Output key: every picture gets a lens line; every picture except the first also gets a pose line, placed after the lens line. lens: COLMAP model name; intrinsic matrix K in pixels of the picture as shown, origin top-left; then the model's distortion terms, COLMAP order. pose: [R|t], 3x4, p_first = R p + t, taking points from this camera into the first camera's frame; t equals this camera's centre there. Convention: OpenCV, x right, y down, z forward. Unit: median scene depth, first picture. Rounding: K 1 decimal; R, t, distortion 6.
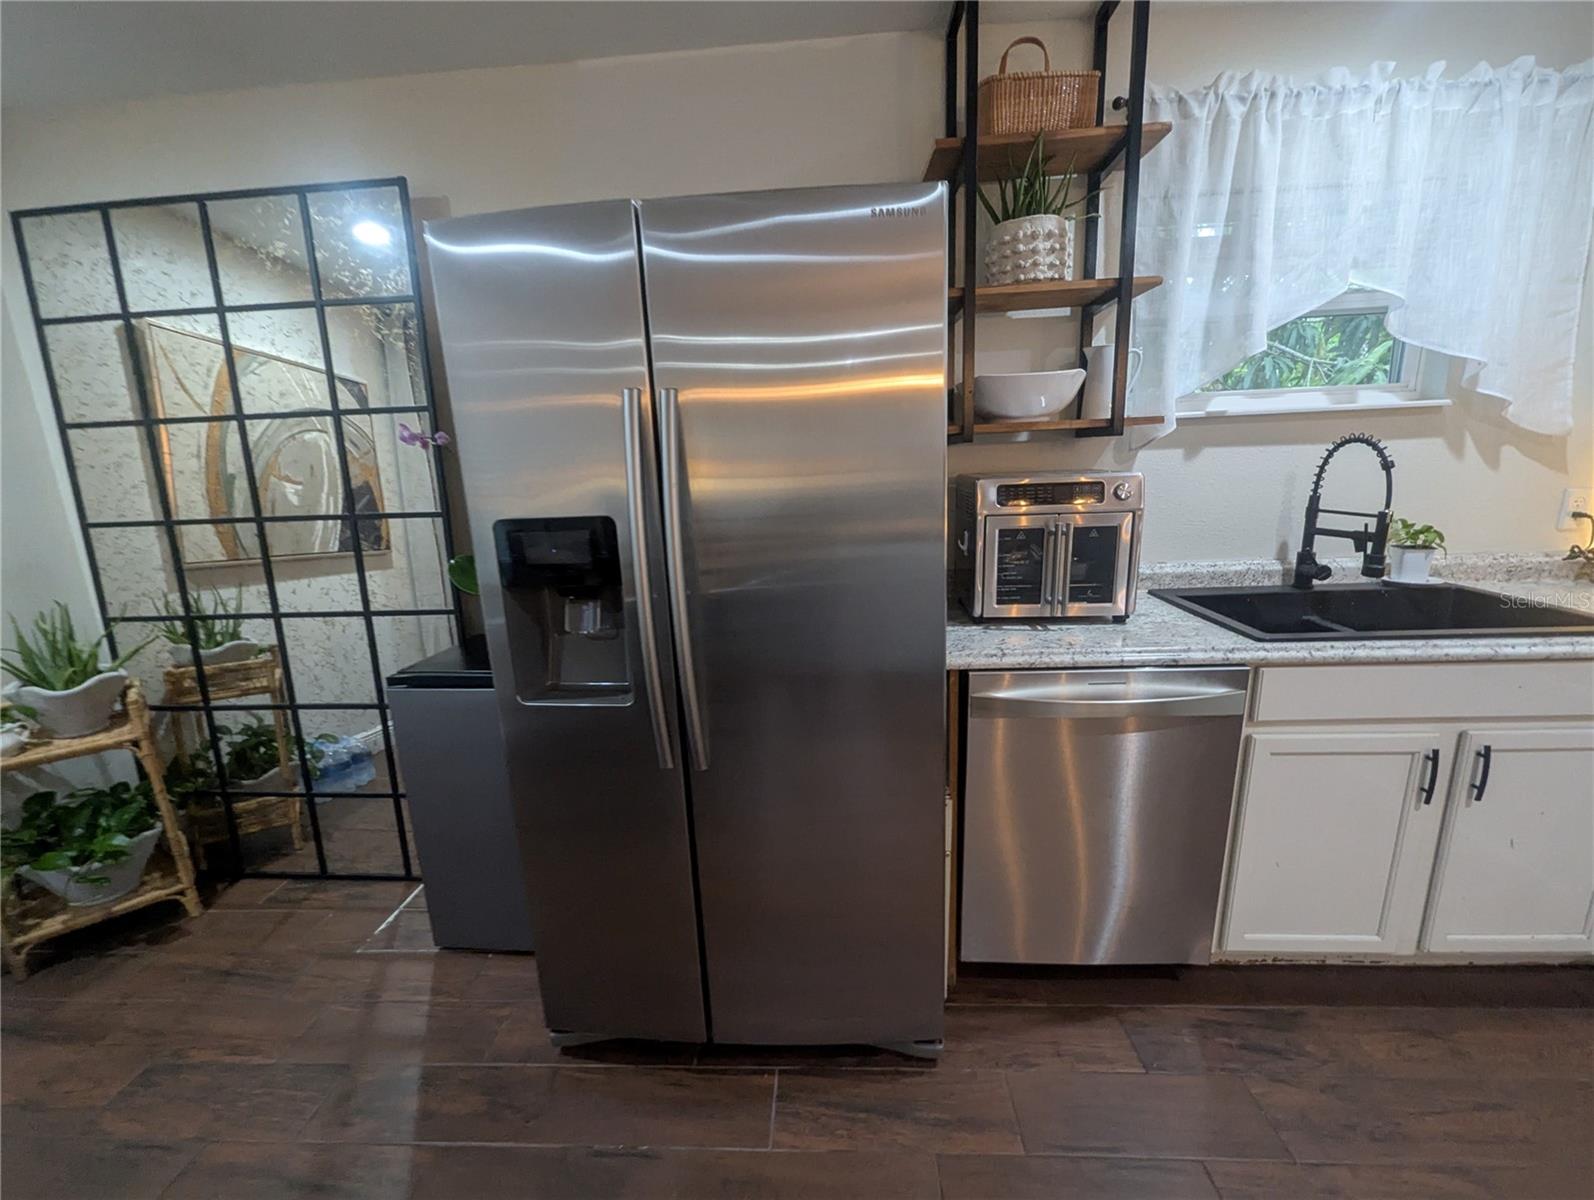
lens RADIAL K [[666.6, 0, 796.9], [0, 666.6, 613.0], [0, 0, 1]] dist [0.003312, -0.002571]
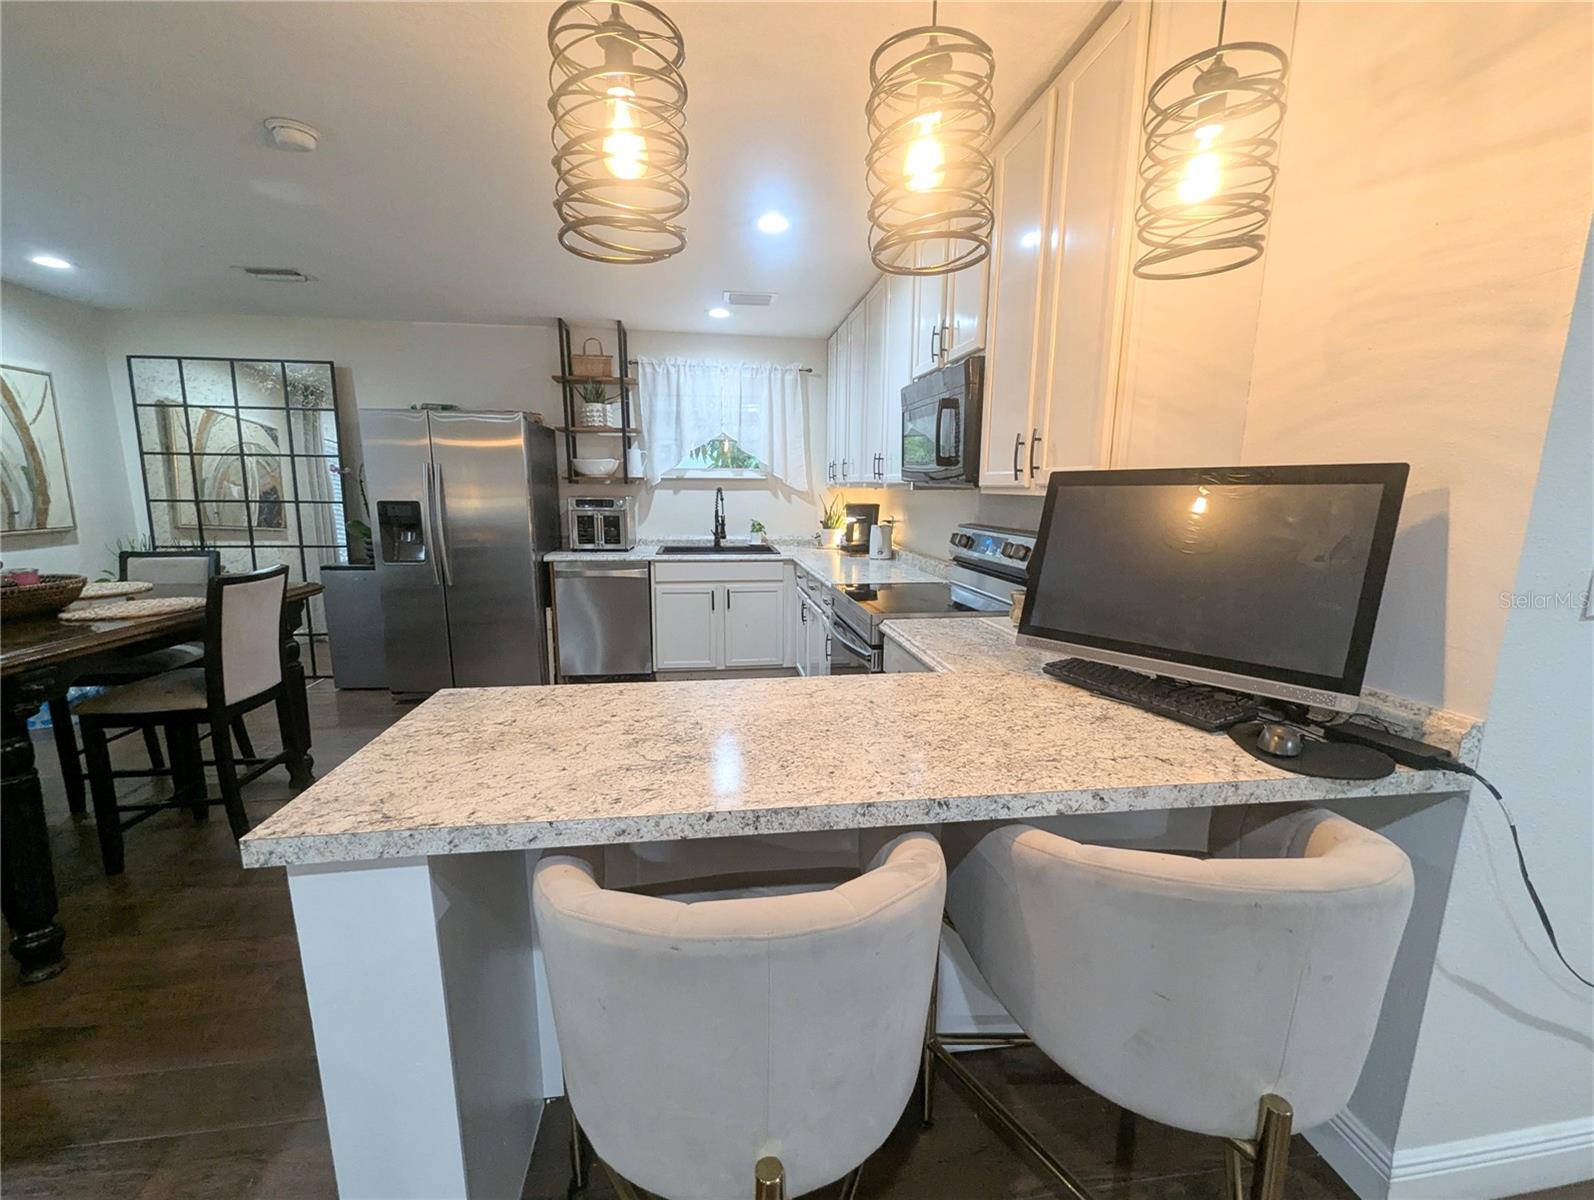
lens RADIAL K [[666.6, 0, 796.9], [0, 666.6, 613.0], [0, 0, 1]] dist [0.003312, -0.002571]
pose [[0.980349, 0.013306, 0.196823, 0.592330], [-0.005008, 0.999080, -0.042599, 0.347288], [-0.197209, 0.040776, 0.979513, -1.659726]]
